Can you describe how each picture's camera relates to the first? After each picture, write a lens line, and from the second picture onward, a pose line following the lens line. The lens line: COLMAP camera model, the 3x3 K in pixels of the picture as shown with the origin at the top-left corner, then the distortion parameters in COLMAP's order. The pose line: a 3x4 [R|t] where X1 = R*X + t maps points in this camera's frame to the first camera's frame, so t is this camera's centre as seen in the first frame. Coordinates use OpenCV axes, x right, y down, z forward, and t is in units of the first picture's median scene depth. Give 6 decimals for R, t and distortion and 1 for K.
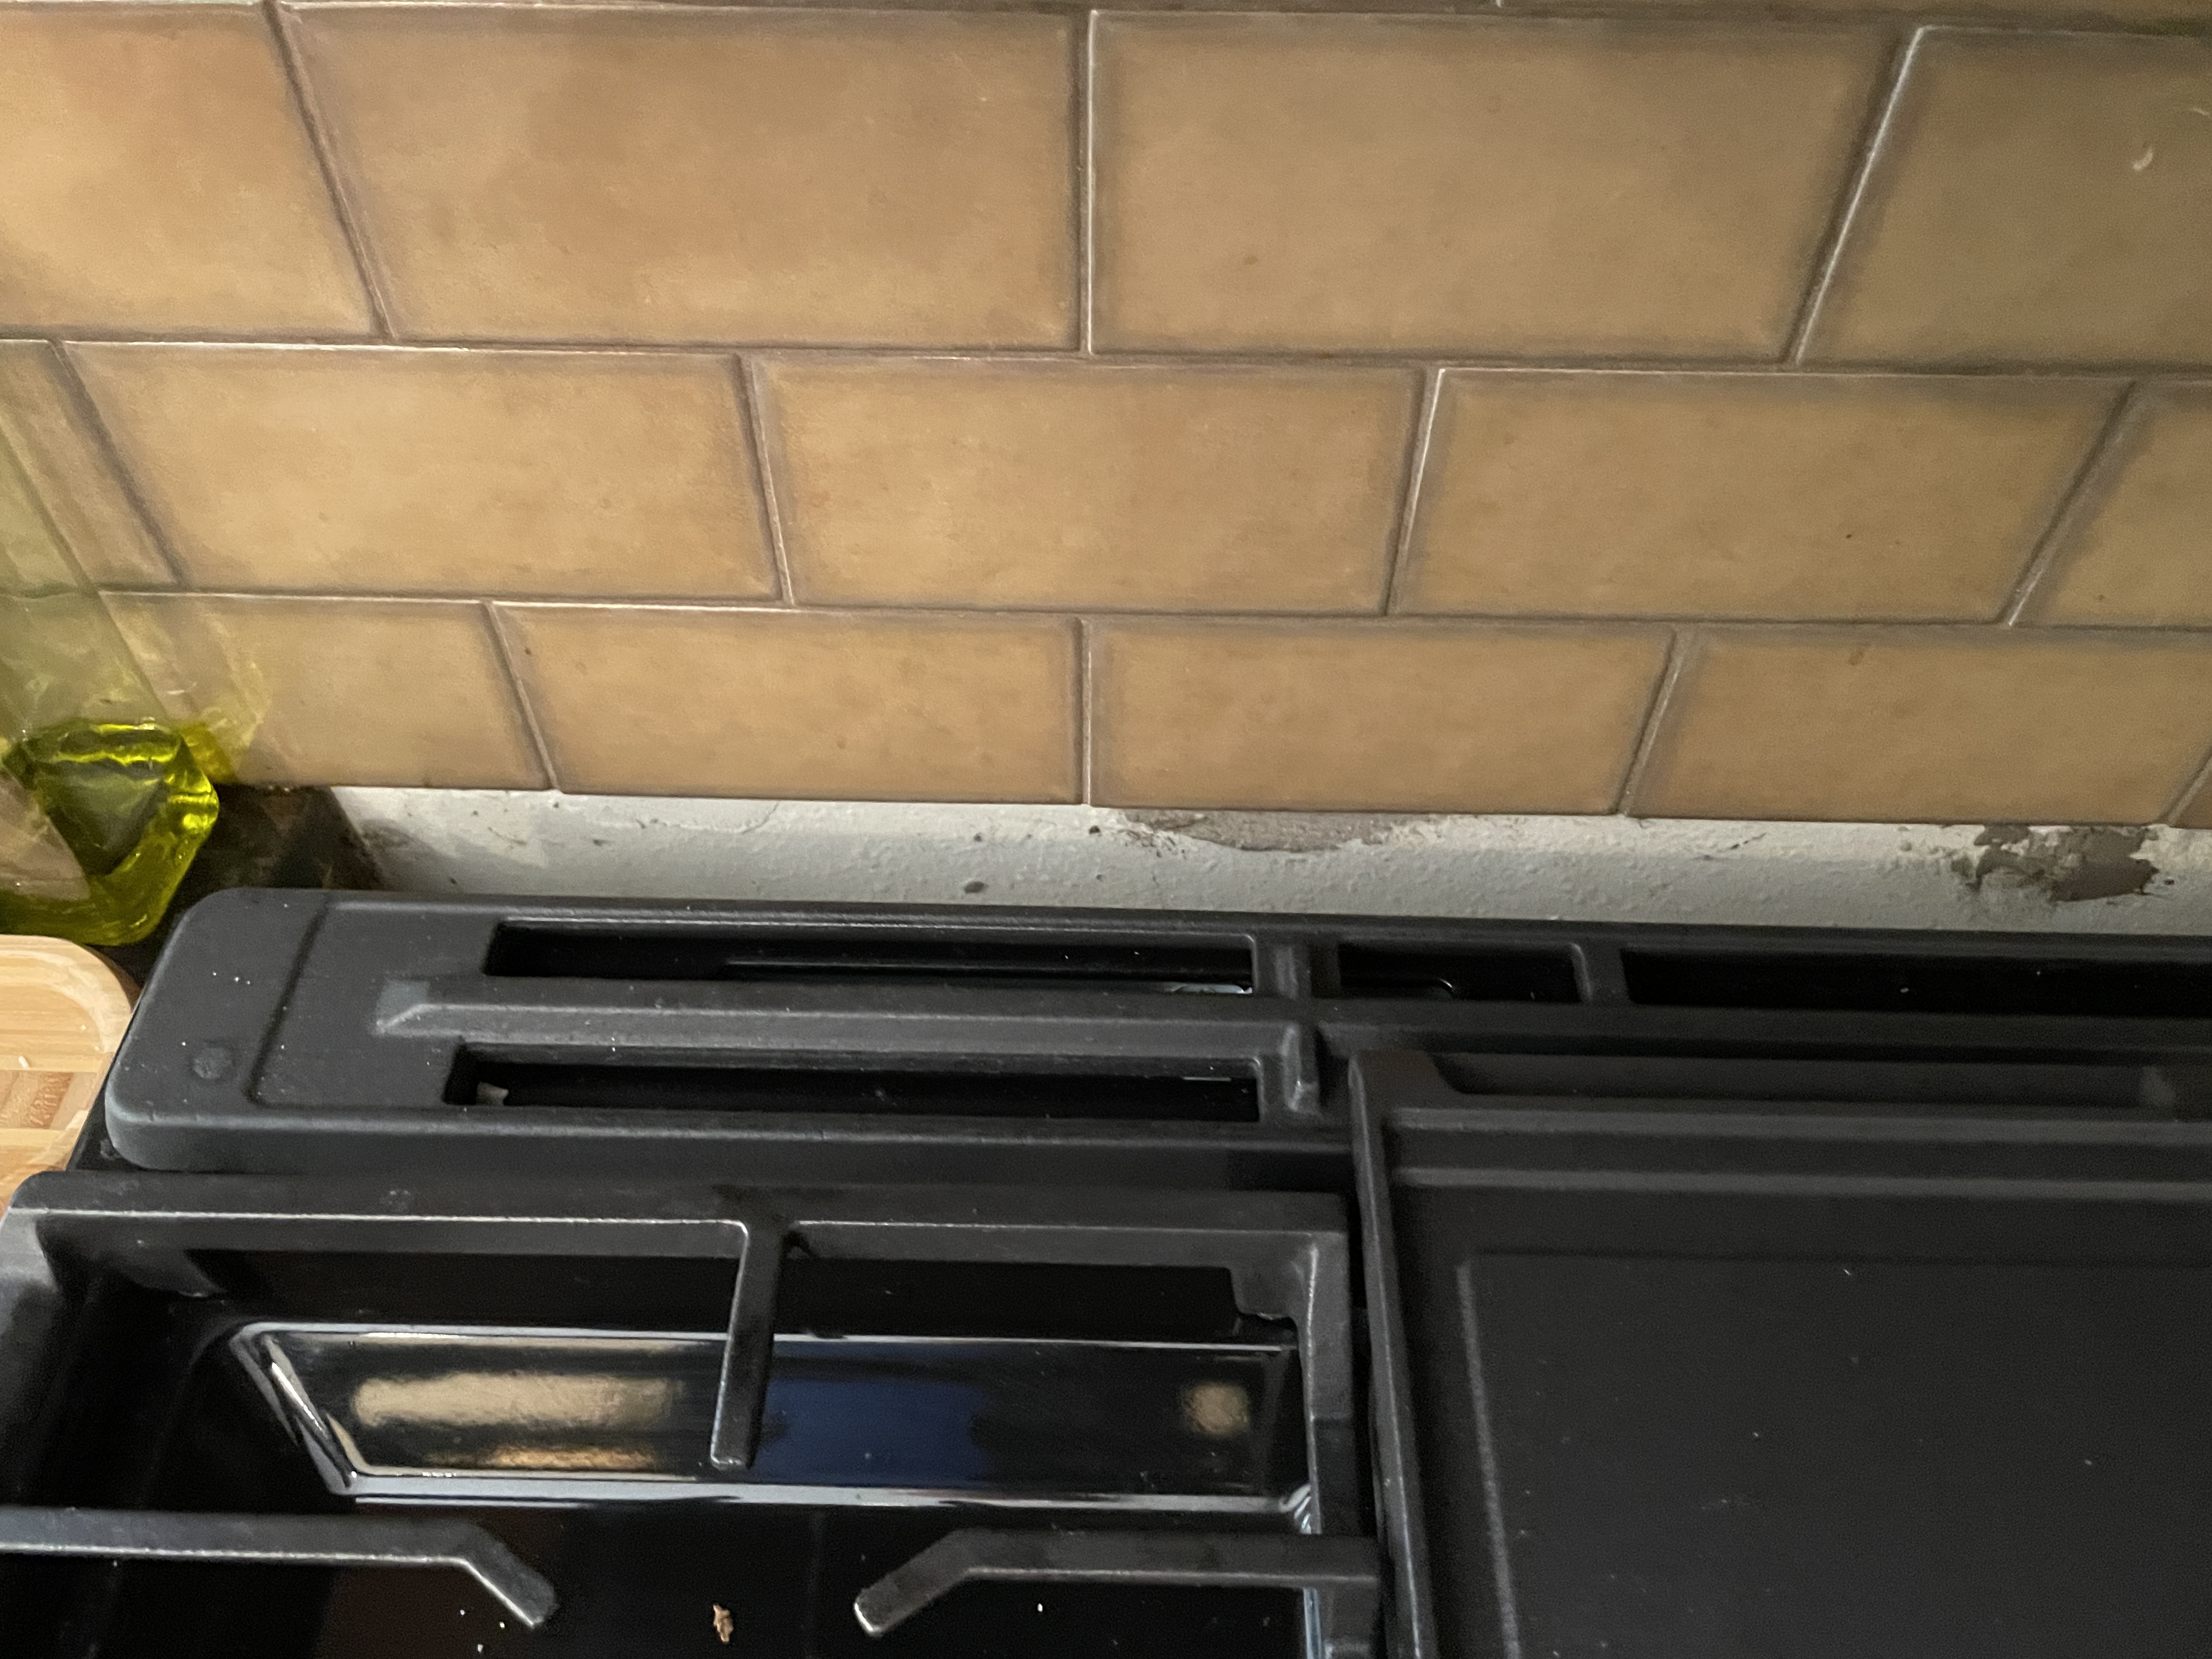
lens RADIAL K [[1691.1, 0, 1070.9], [0, 1691.1, 816.0], [0, 0, 1]] dist [0.088169, -0.135481]
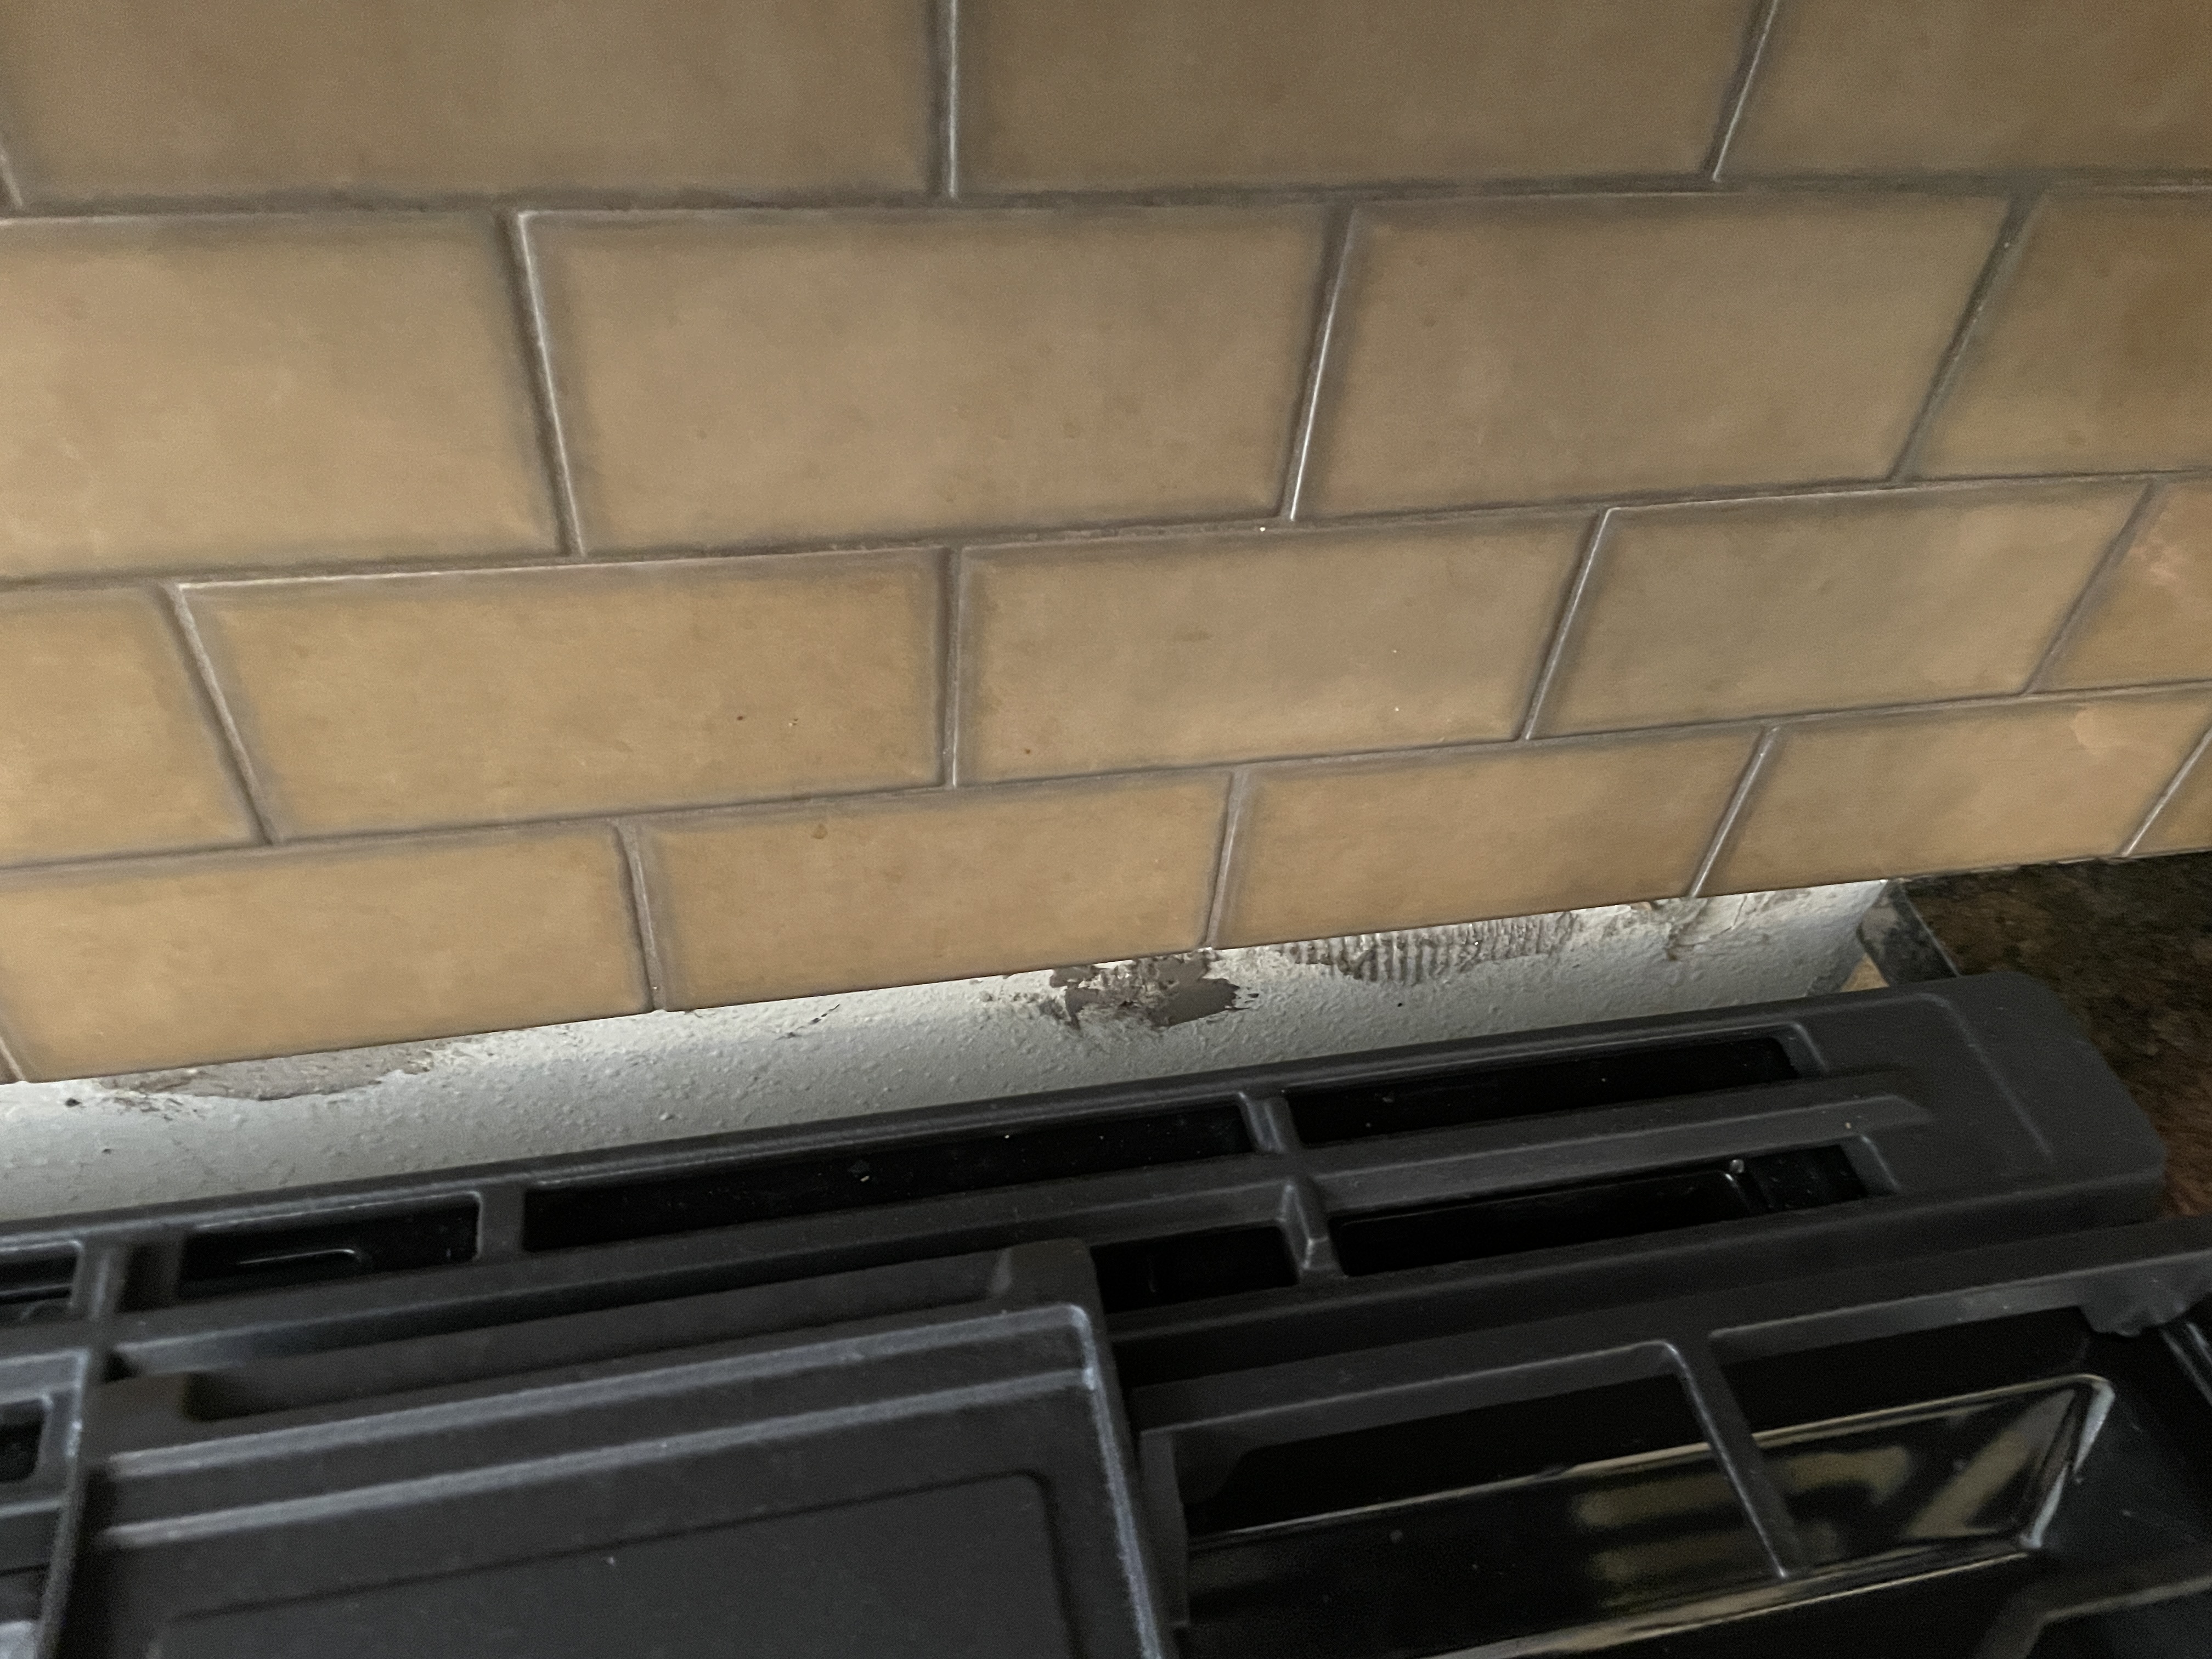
lens RADIAL K [[1691.1, 0, 1070.9], [0, 1691.1, 816.0], [0, 0, 1]] dist [0.088169, -0.135481]
pose [[0.968991, -0.106710, 0.222867, 0.345318], [0.121973, 0.990961, -0.055842, -0.026946], [-0.214893, 0.081294, 0.973248, 0.028713]]
